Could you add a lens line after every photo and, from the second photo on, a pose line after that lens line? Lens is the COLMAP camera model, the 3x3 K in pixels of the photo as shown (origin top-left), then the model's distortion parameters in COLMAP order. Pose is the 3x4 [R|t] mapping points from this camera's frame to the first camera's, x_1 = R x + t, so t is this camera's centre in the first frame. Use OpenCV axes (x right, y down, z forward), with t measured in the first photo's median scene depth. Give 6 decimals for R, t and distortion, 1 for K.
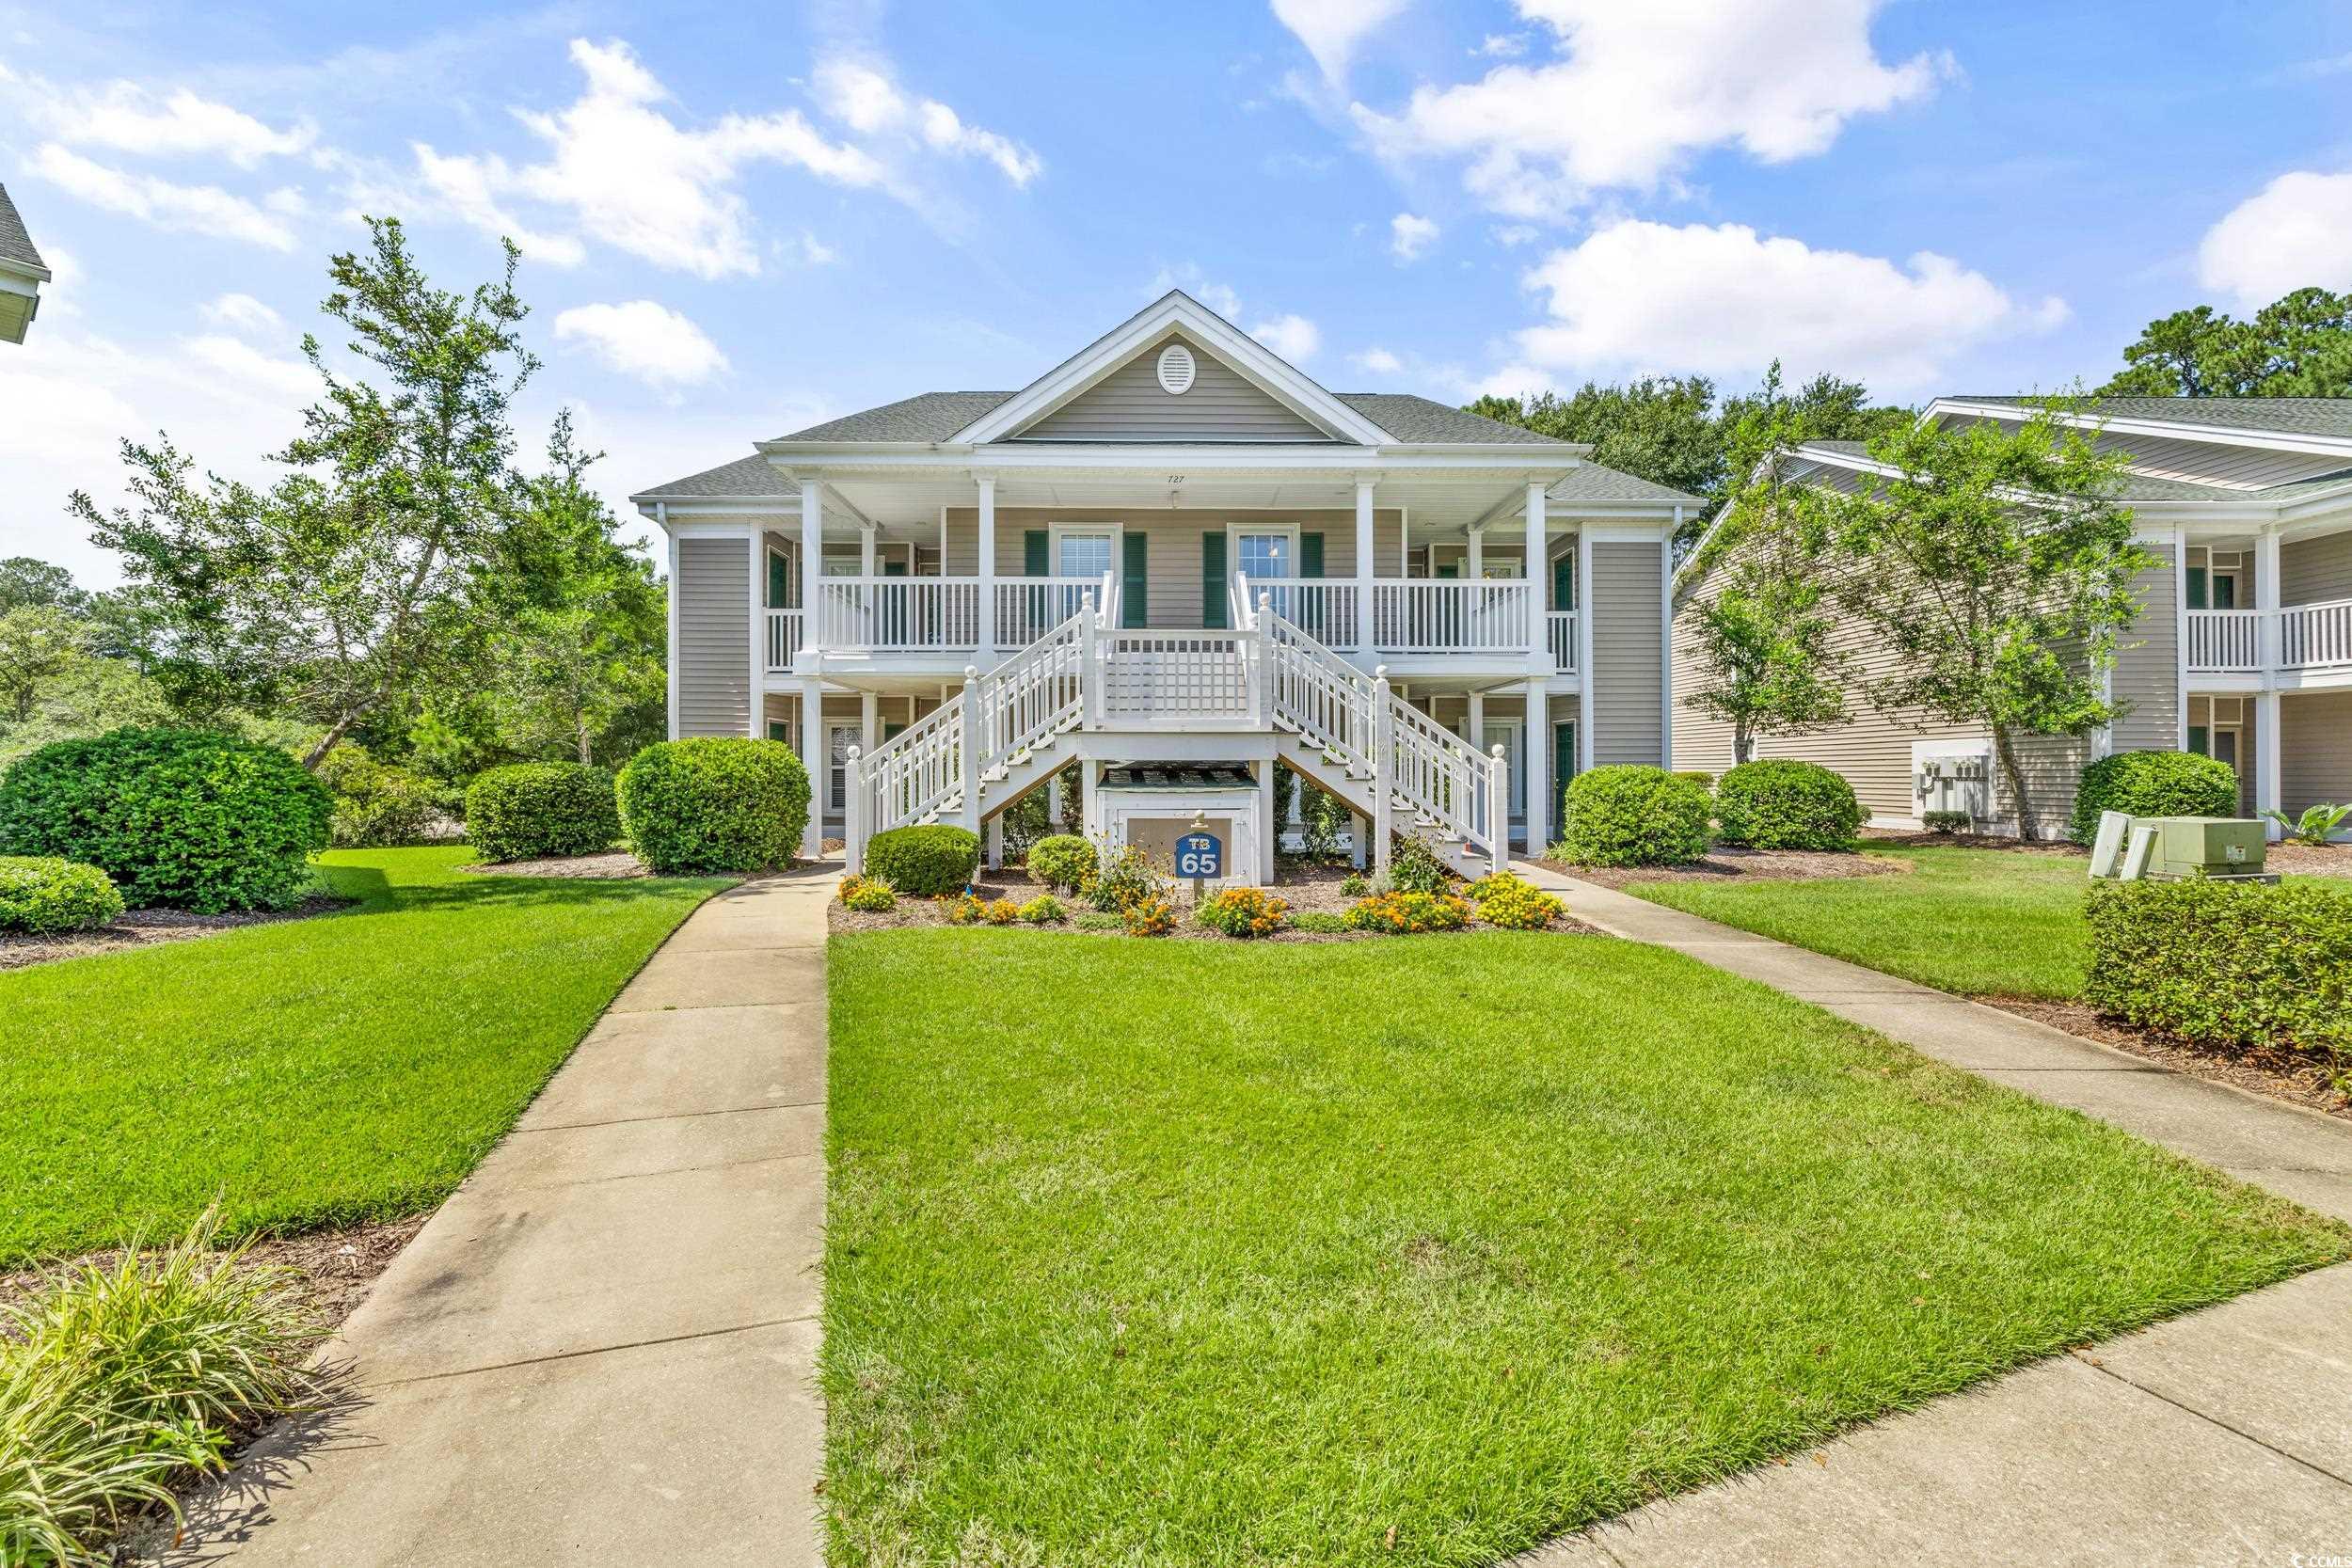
lens RADIAL K [[993.7, 0, 1175.2], [0, 993.7, 774.3], [0, 0, 1]] dist [0.001899, -0.000456]
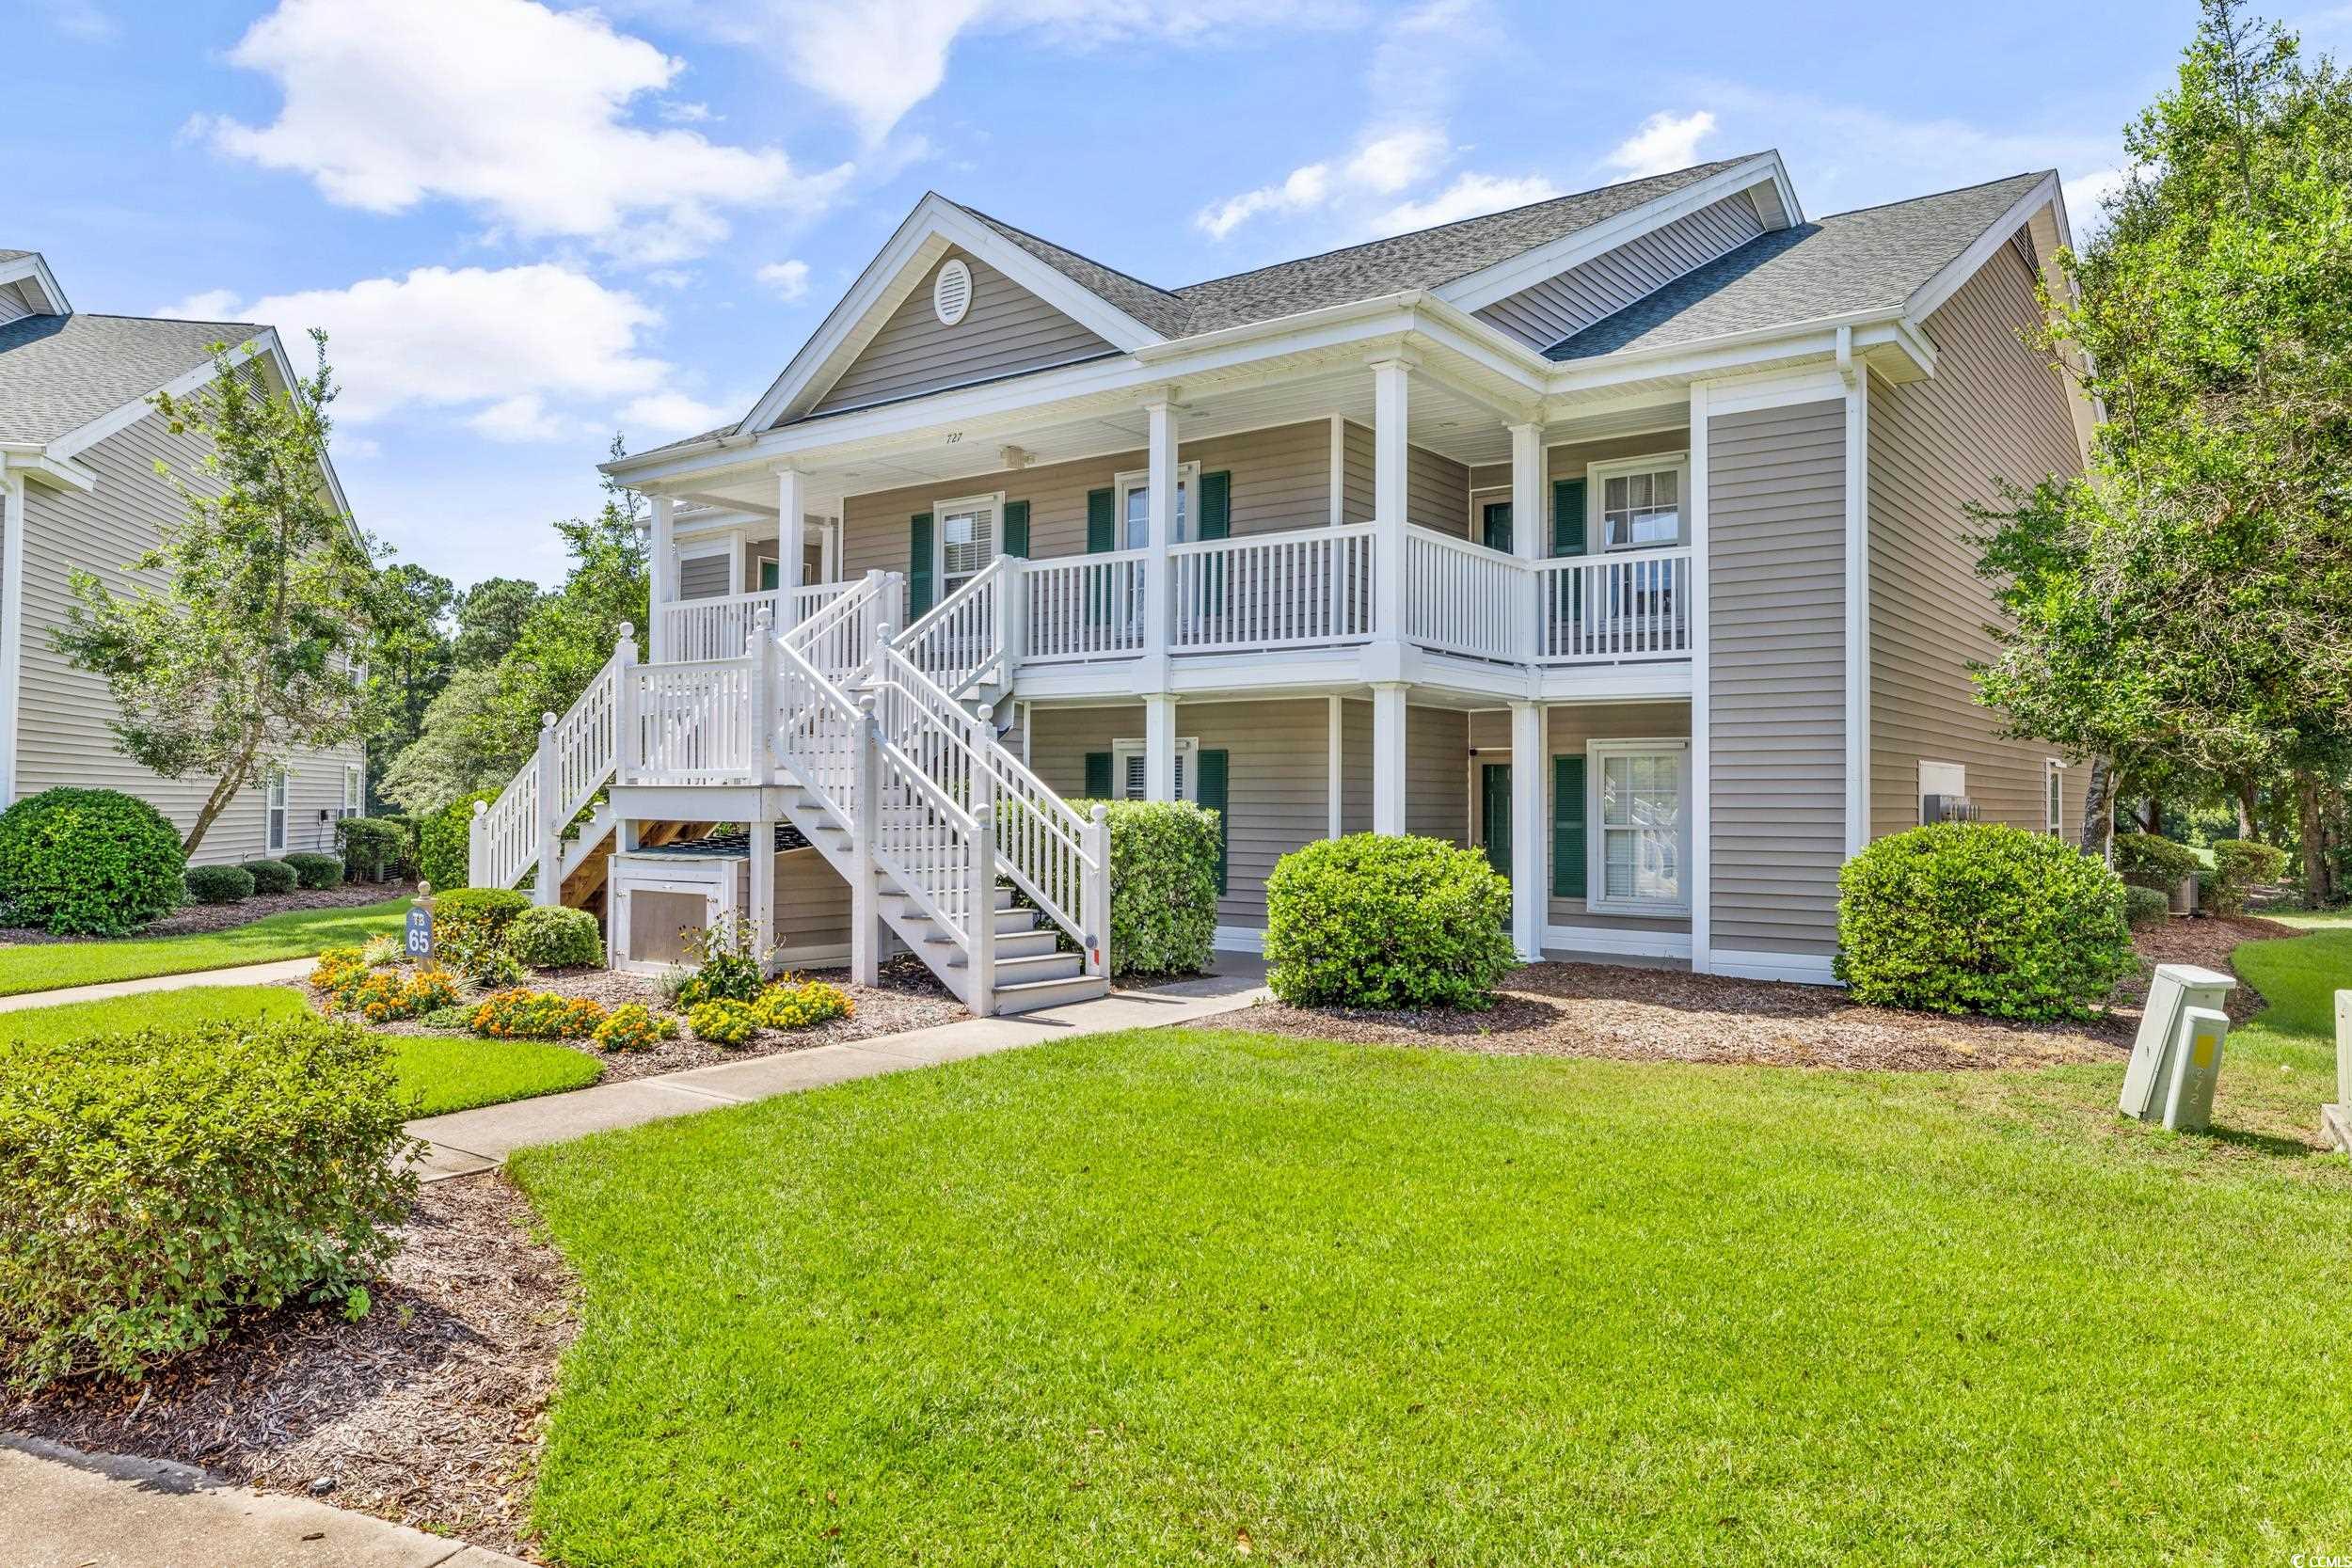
lens RADIAL K [[1588.1, 0, 1175.8], [0, 1588.1, 790.9], [0, 0, 1]] dist [-0.001687, -0.000362]
pose [[0.792944, 0.000871, -0.609294, 0.862974], [-0.005391, 0.999970, -0.005588, -0.025423], [0.609271, 0.007716, 0.792925, 0.156329]]
